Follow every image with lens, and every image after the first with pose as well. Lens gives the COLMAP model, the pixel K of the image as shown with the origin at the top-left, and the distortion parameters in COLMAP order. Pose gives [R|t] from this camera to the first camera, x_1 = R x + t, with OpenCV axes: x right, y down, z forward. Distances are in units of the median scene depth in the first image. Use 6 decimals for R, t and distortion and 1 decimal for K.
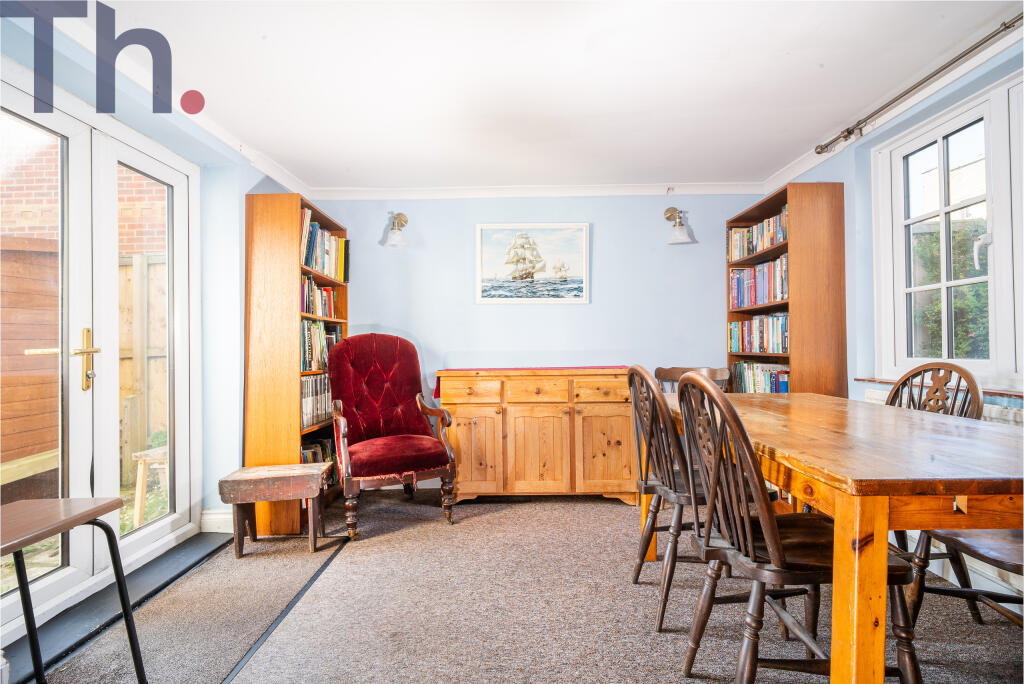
lens RADIAL K [[490.9, 0, 516.3], [0, 490.9, 341.1], [0, 0, 1]] dist [-0.000881, -0.000540]
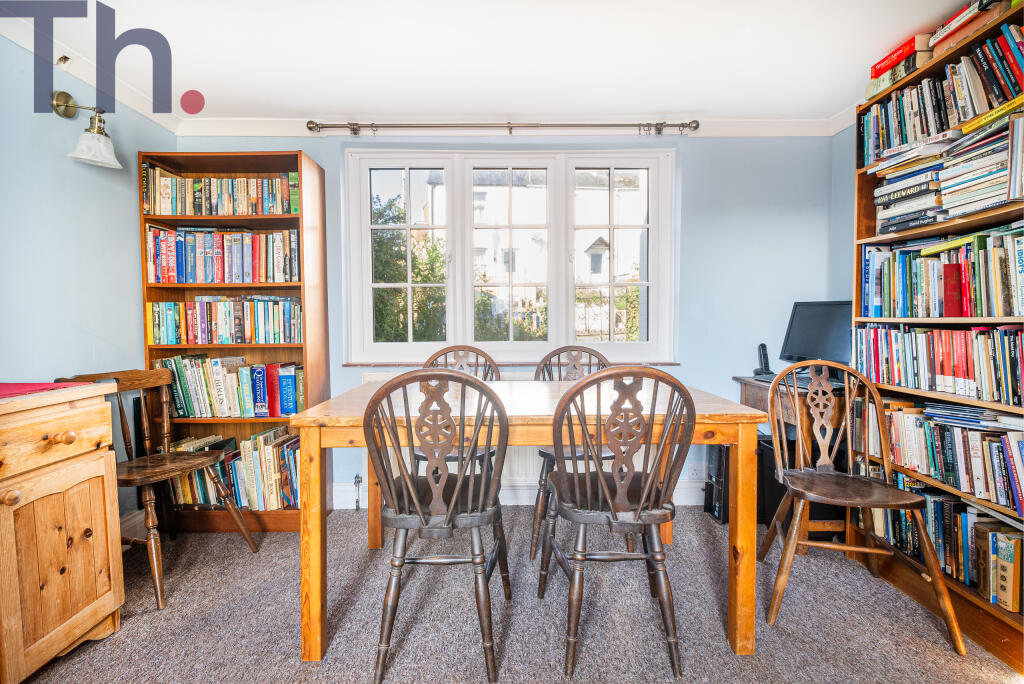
lens RADIAL K [[474.0, 0, 506.0], [0, 474.0, 338.4], [0, 0, 1]] dist [-0.001511, -0.000504]
pose [[-0.007984, -0.030900, 0.999491, -0.282964], [-0.004974, 0.999511, 0.030861, -0.011580], [-0.999956, -0.004725, -0.008133, 0.582467]]
